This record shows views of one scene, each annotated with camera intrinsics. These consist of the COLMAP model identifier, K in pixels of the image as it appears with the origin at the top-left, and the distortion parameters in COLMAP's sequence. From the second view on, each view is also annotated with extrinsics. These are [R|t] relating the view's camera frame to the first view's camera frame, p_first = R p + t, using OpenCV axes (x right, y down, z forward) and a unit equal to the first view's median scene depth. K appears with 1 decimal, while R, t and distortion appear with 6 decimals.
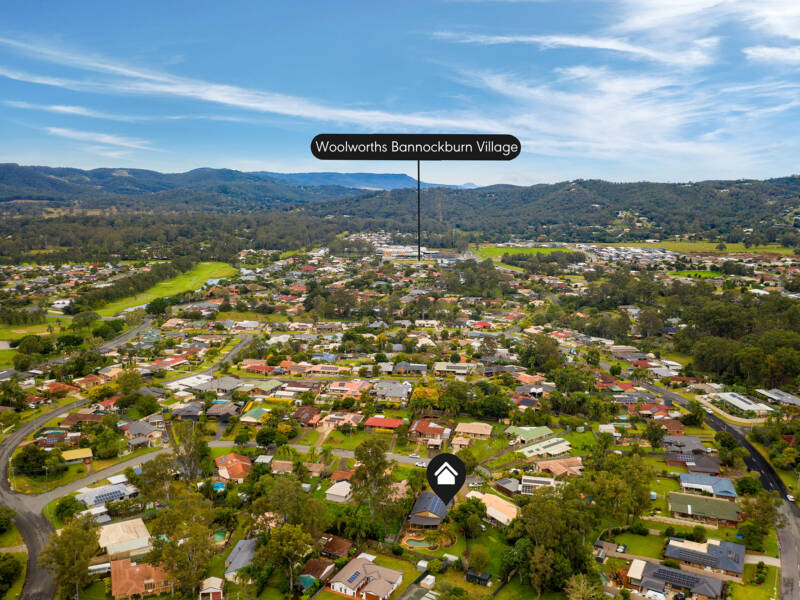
lens RADIAL K [[656.6, 0, 400.0], [0, 656.6, 300.0], [0, 0, 1]] dist [-0.001400, -0.000309]
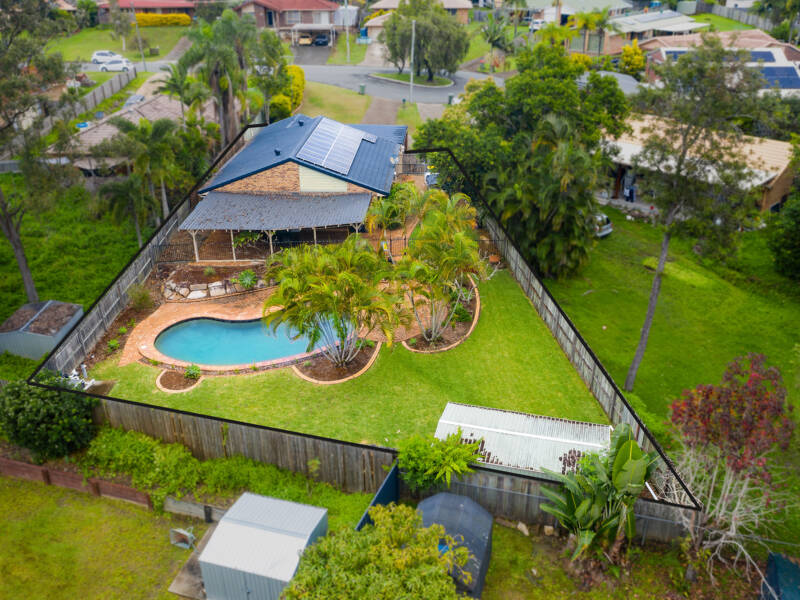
lens RADIAL K [[656.6, 0, 400.0], [0, 656.6, 300.0], [0, 0, 1]] dist [-0.001400, -0.000309]
pose [[0.983402, -0.098962, 0.152076, 0.041634], [0.043280, 0.941908, 0.333071, 0.308316], [-0.176203, -0.320961, 0.930557, 0.843009]]
